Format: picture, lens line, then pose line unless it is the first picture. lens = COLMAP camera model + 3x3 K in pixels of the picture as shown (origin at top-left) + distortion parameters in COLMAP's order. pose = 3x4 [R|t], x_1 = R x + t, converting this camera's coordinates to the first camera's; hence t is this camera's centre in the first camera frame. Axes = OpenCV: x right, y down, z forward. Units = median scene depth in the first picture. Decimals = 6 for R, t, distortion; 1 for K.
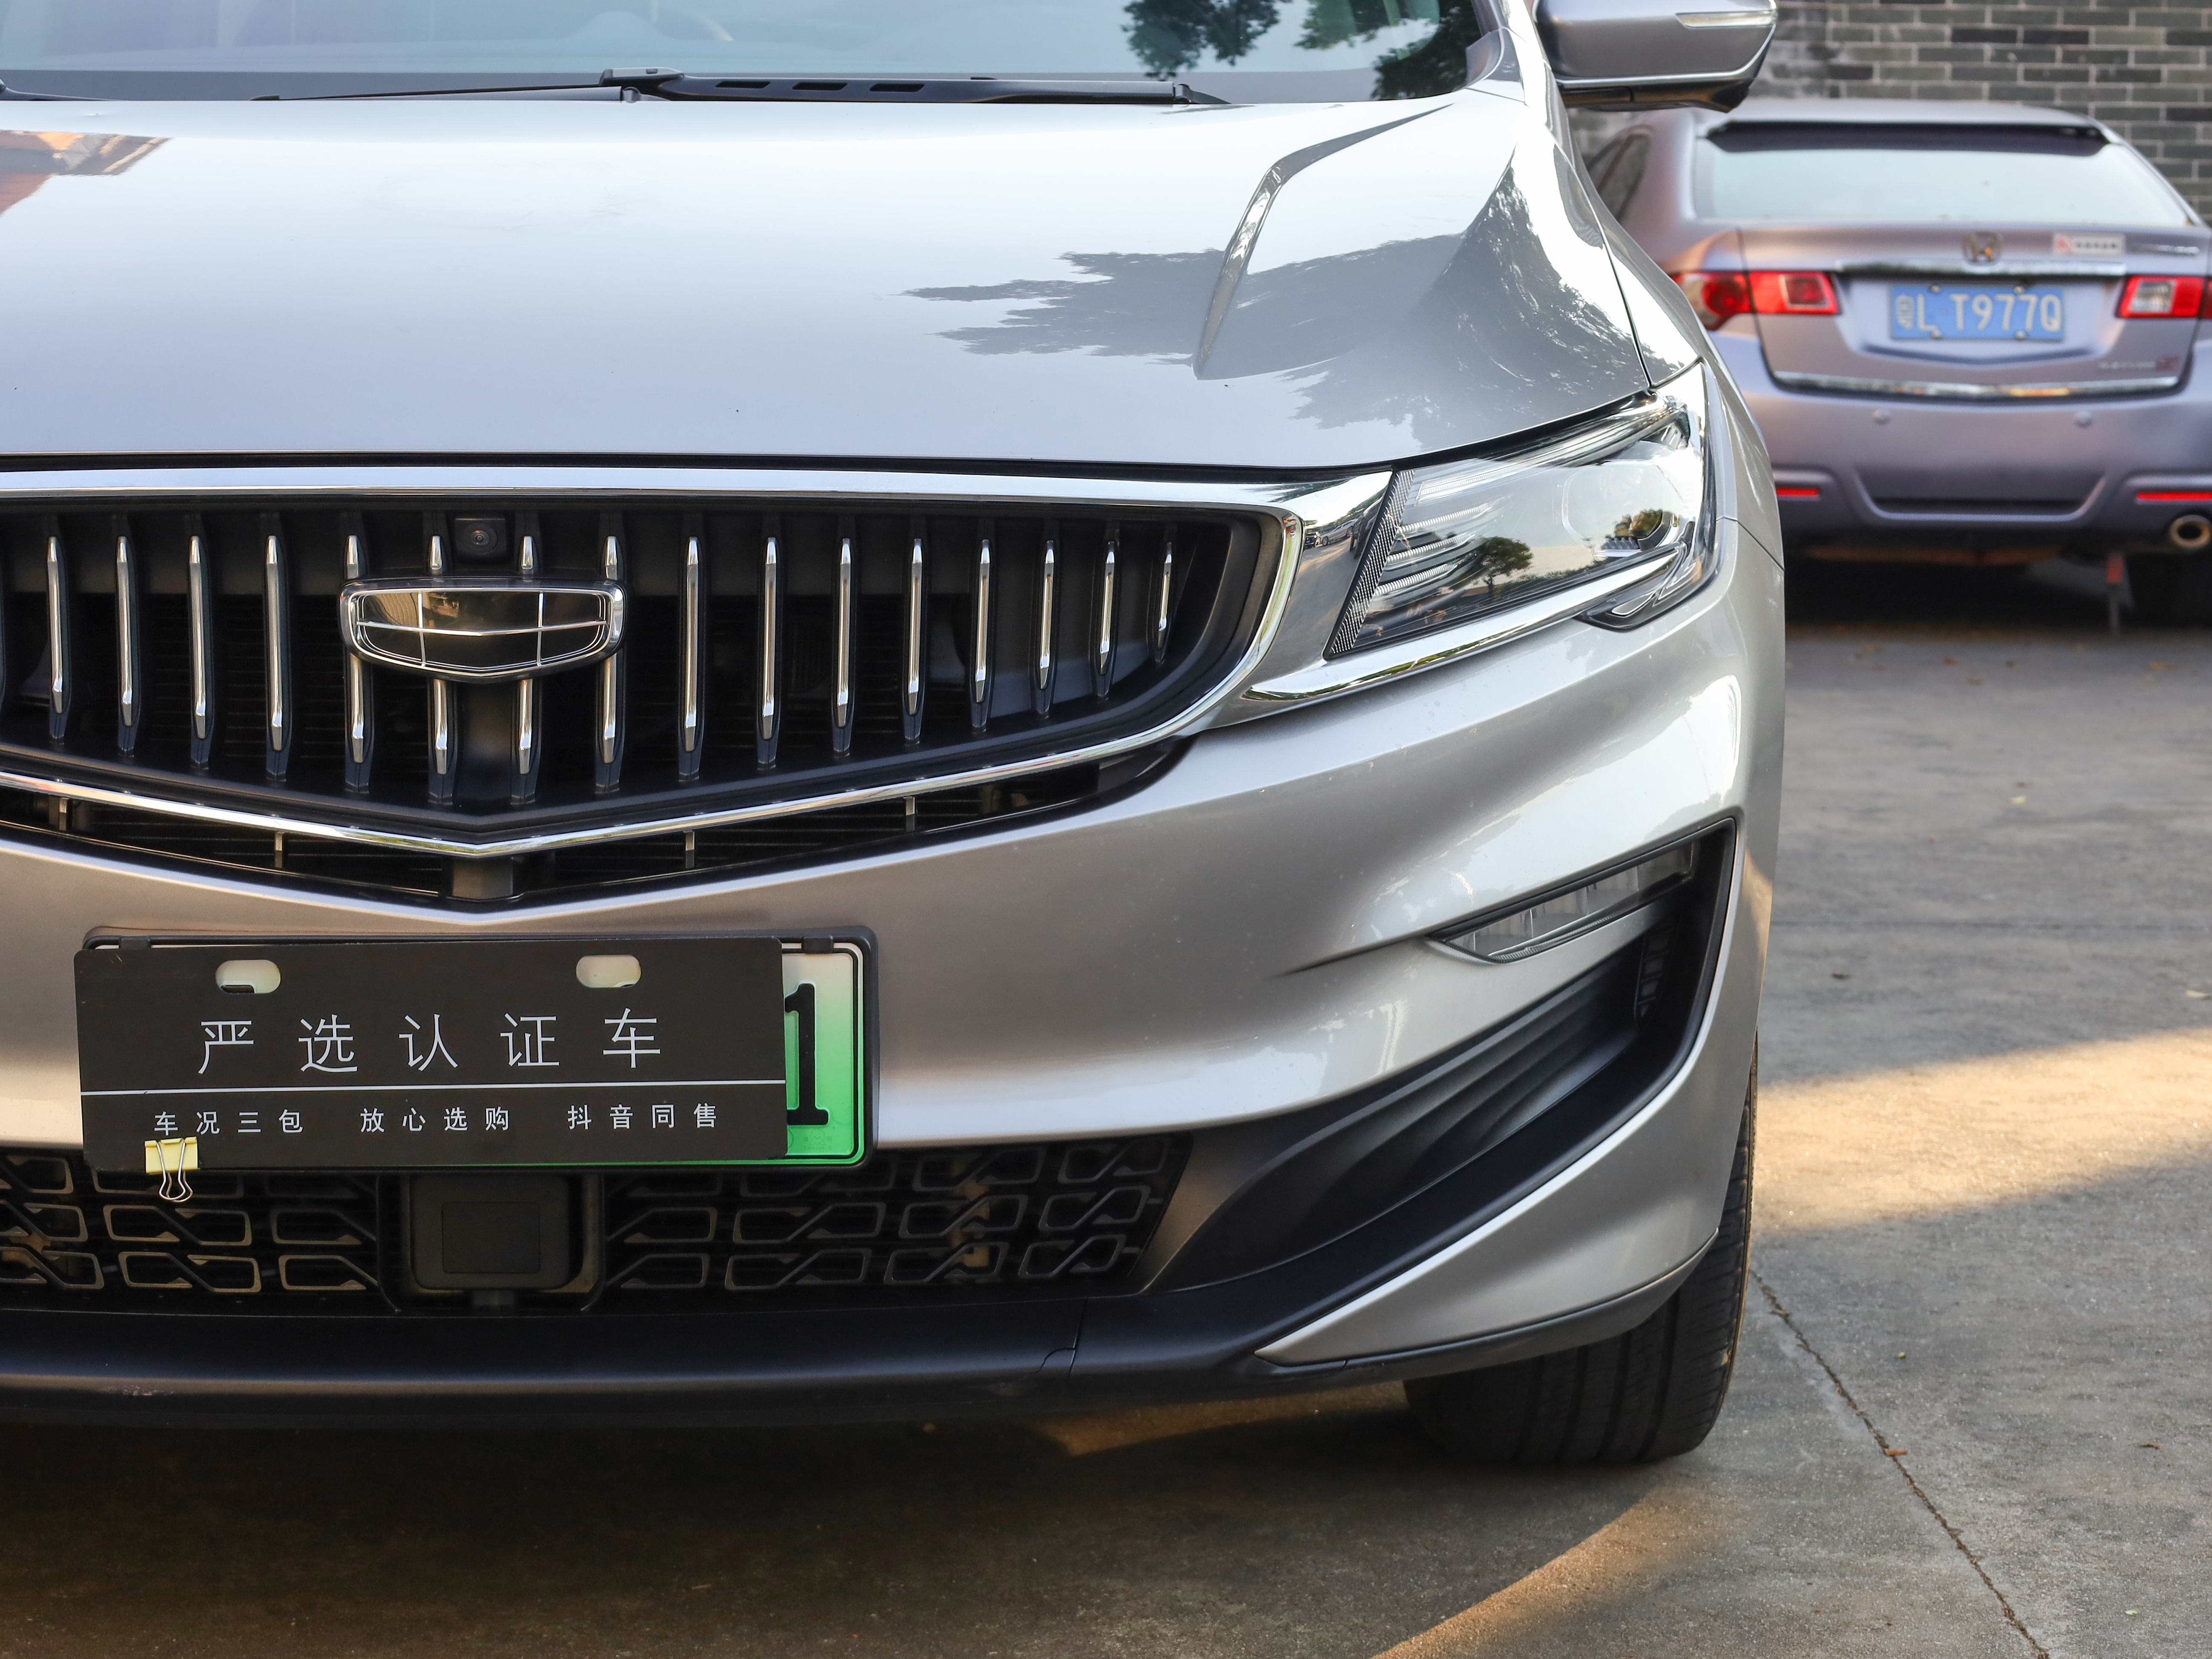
lens RADIAL K [[4022.3, 0, 1014.2], [0, 4022.3, 827.6], [0, 0, 1]] dist [-0.016605, 0.010319]
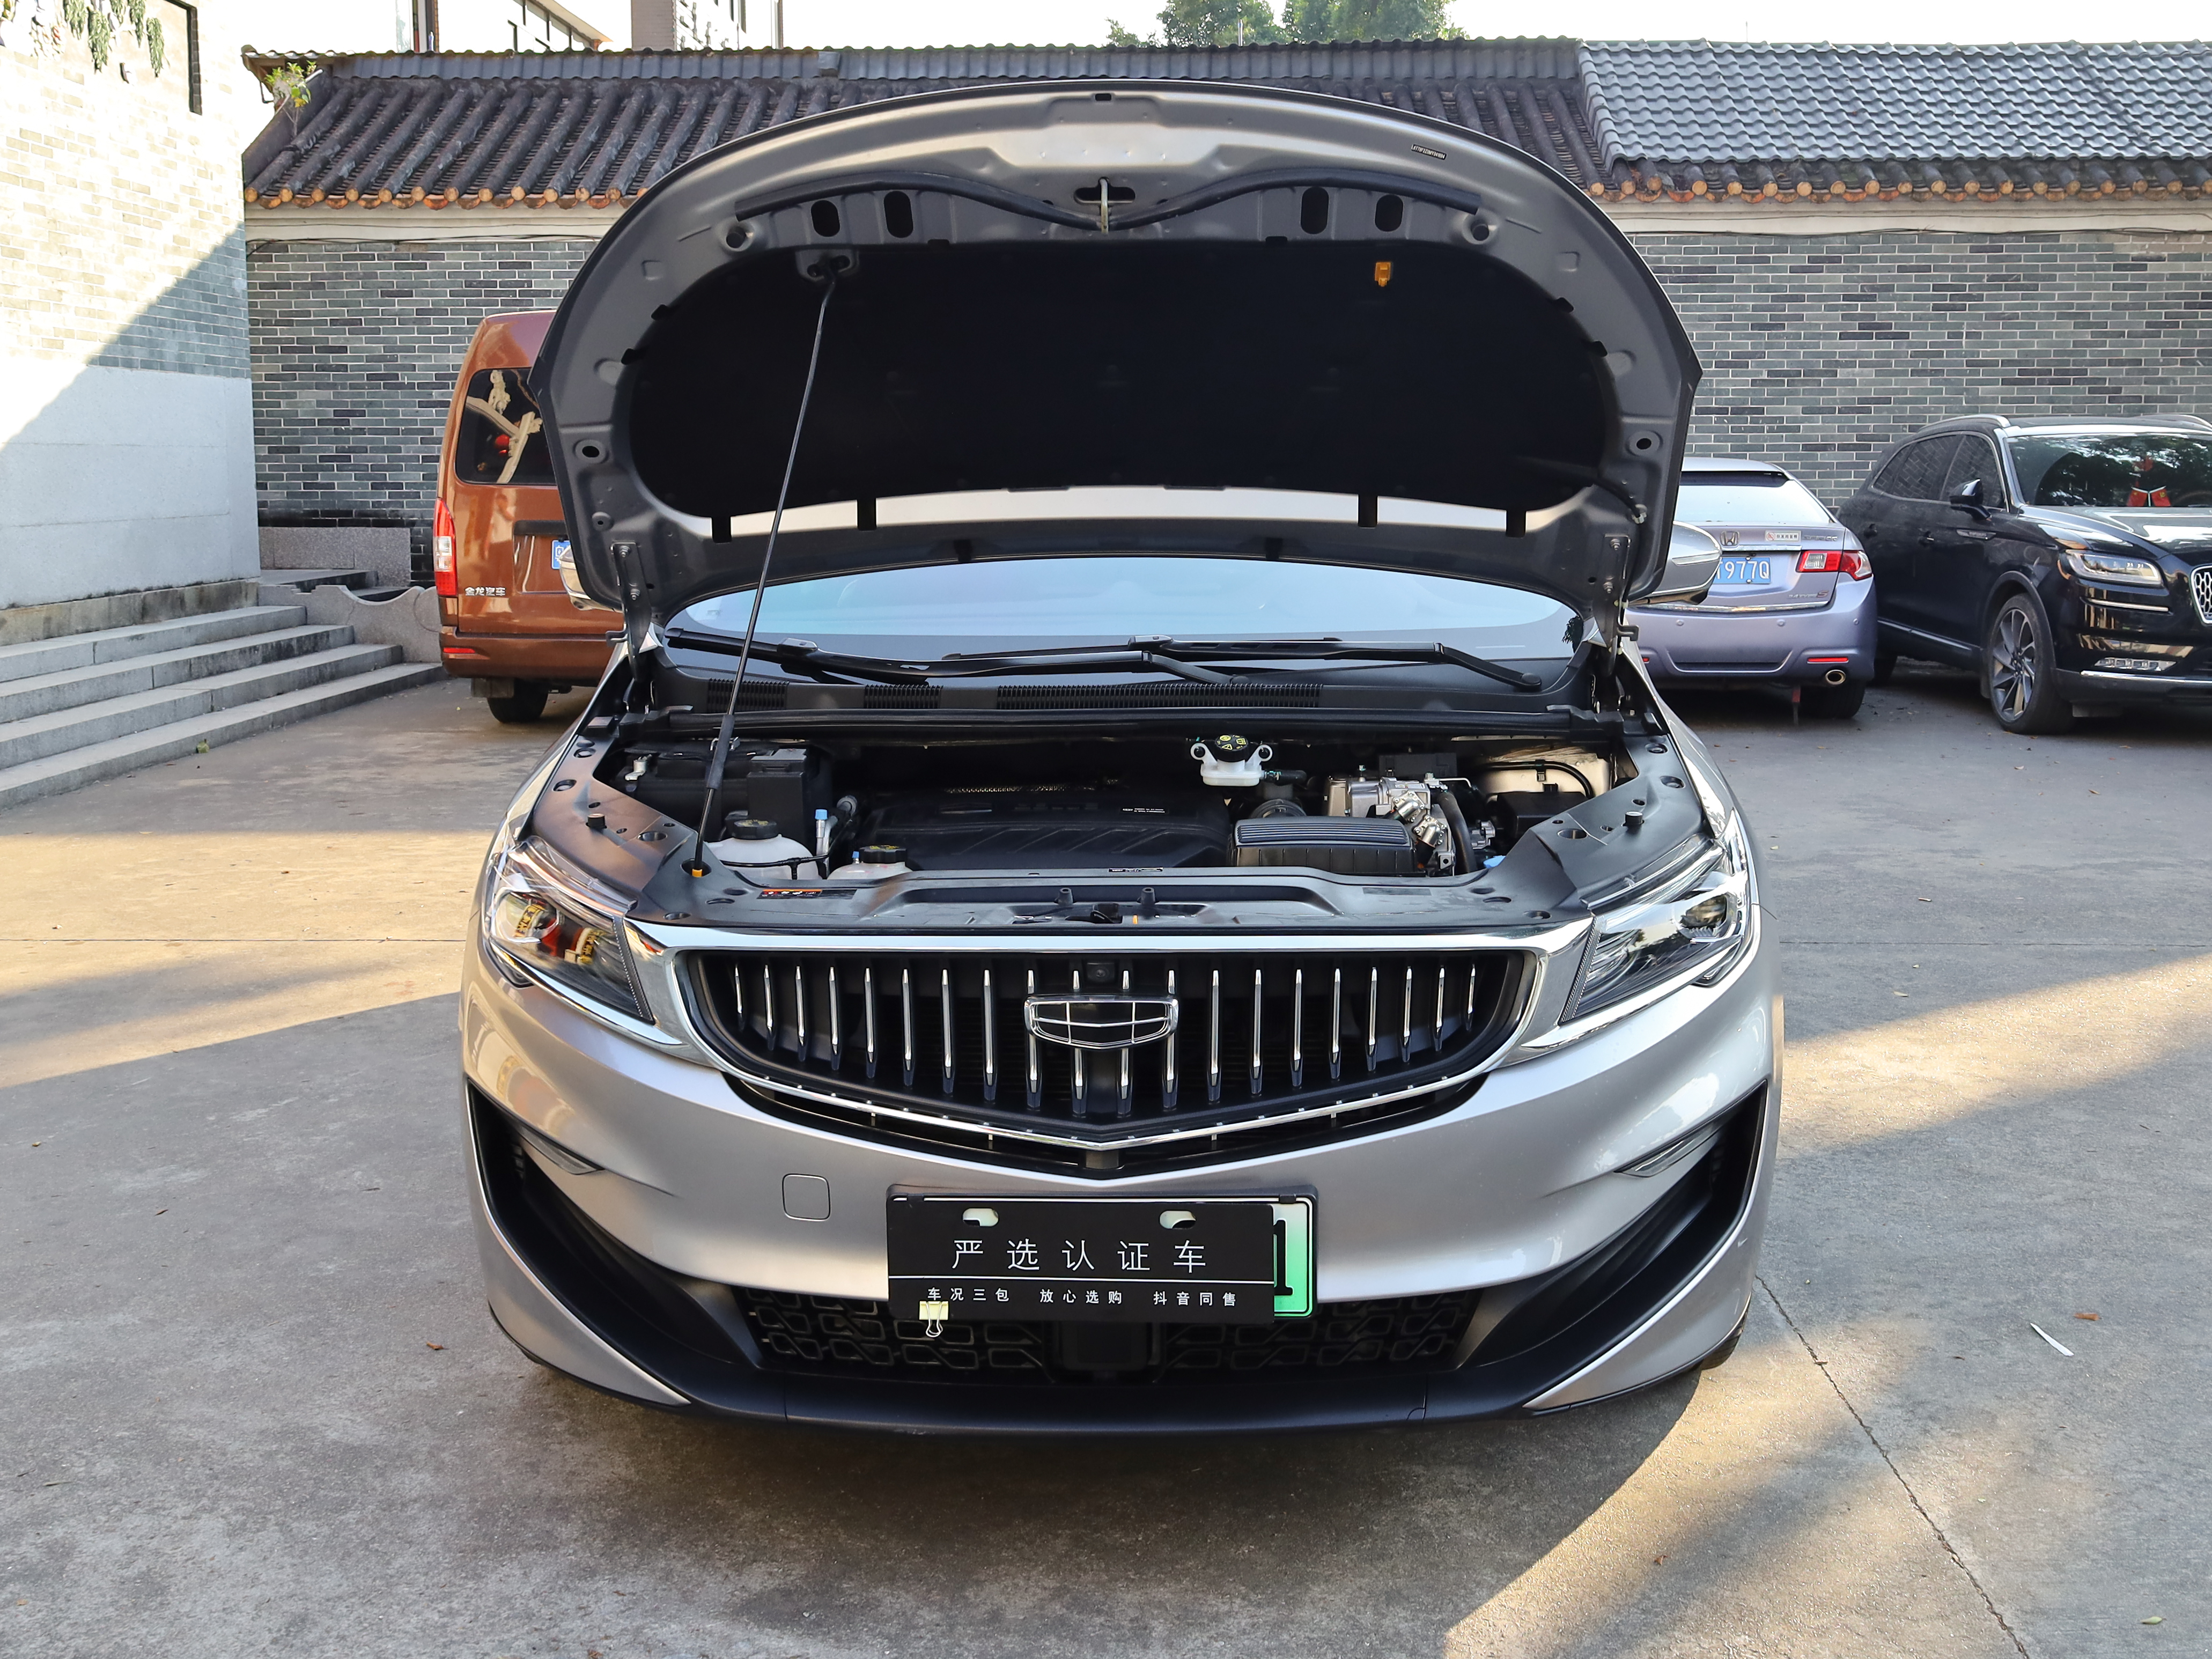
lens RADIAL K [[1917.4, 0, 1111.3], [0, 1917.4, 740.5], [0, 0, 1]] dist [-0.020800, 0.003222]
pose [[0.998365, -0.006284, -0.056810, -0.075946], [0.005575, 0.999905, -0.012624, -0.163215], [0.056884, 0.012287, 0.998305, 0.124811]]
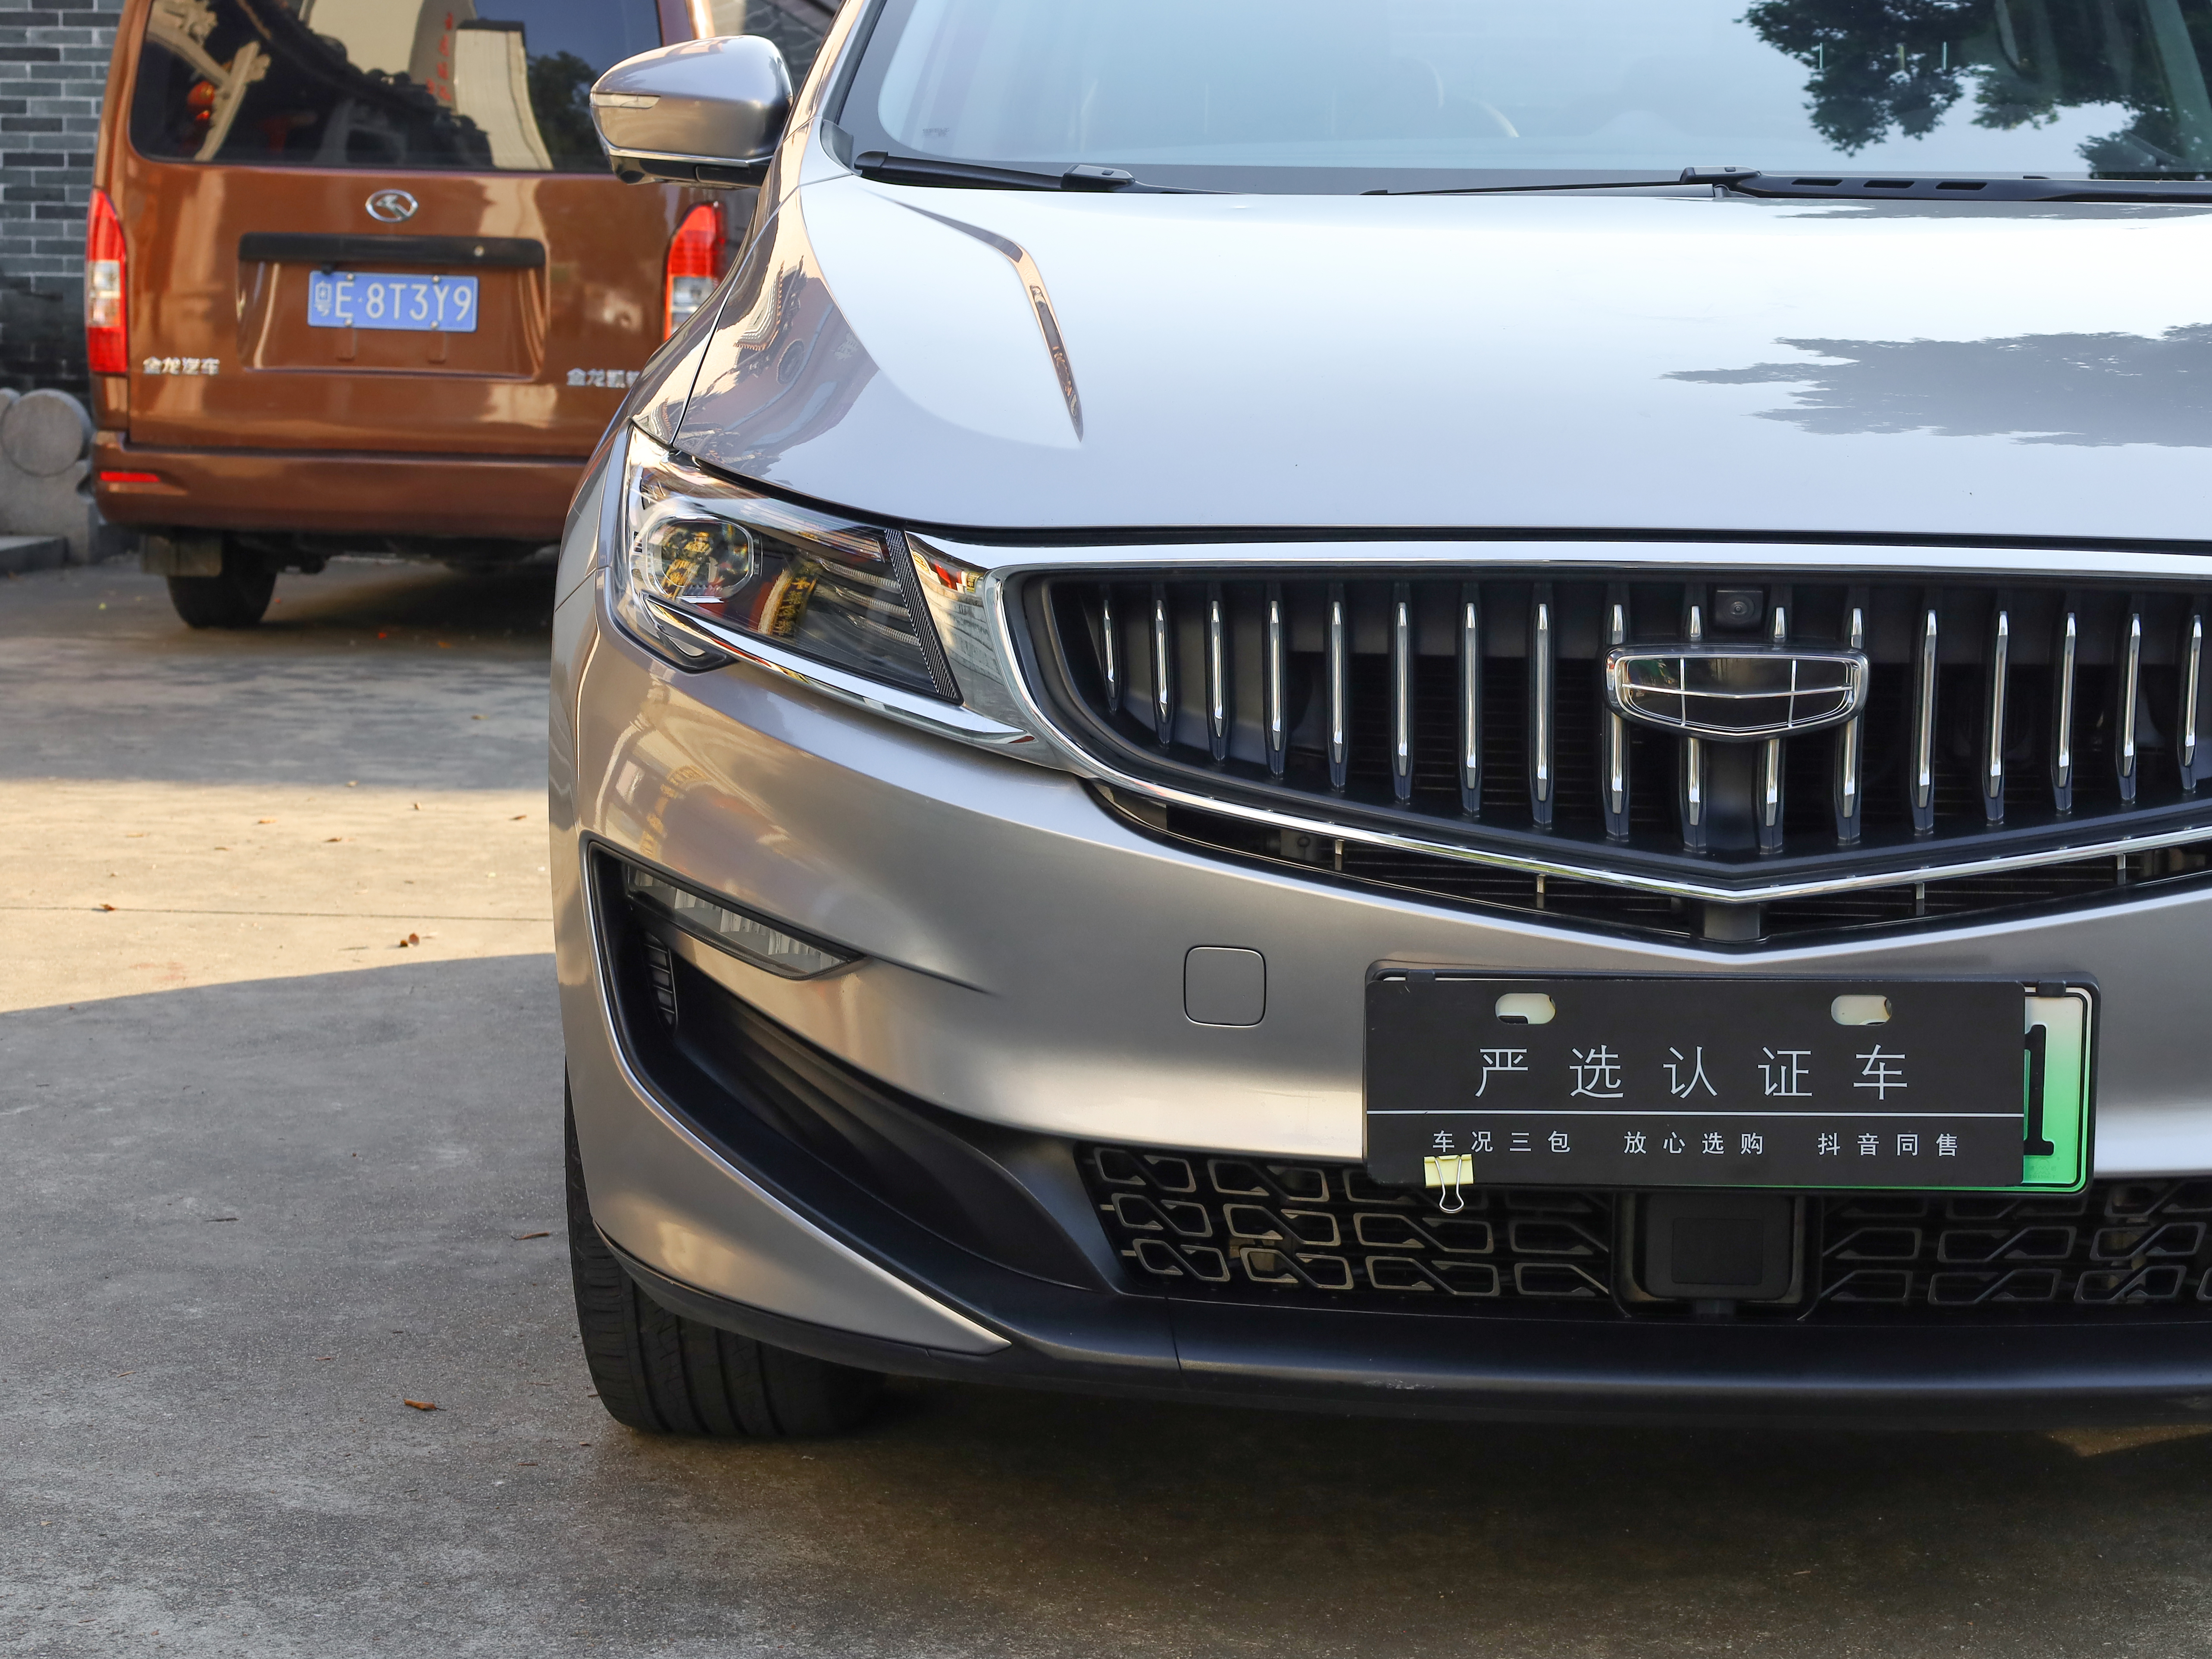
lens RADIAL K [[3743.6, 0, 1163.9], [0, 3743.6, 825.5], [0, 0, 1]] dist [-0.014202, -0.069605]
pose [[0.996625, 0.015509, -0.080615, -0.200347], [-0.015701, 0.999875, -0.001744, -0.008978], [0.080578, 0.003004, 0.996744, -0.020066]]
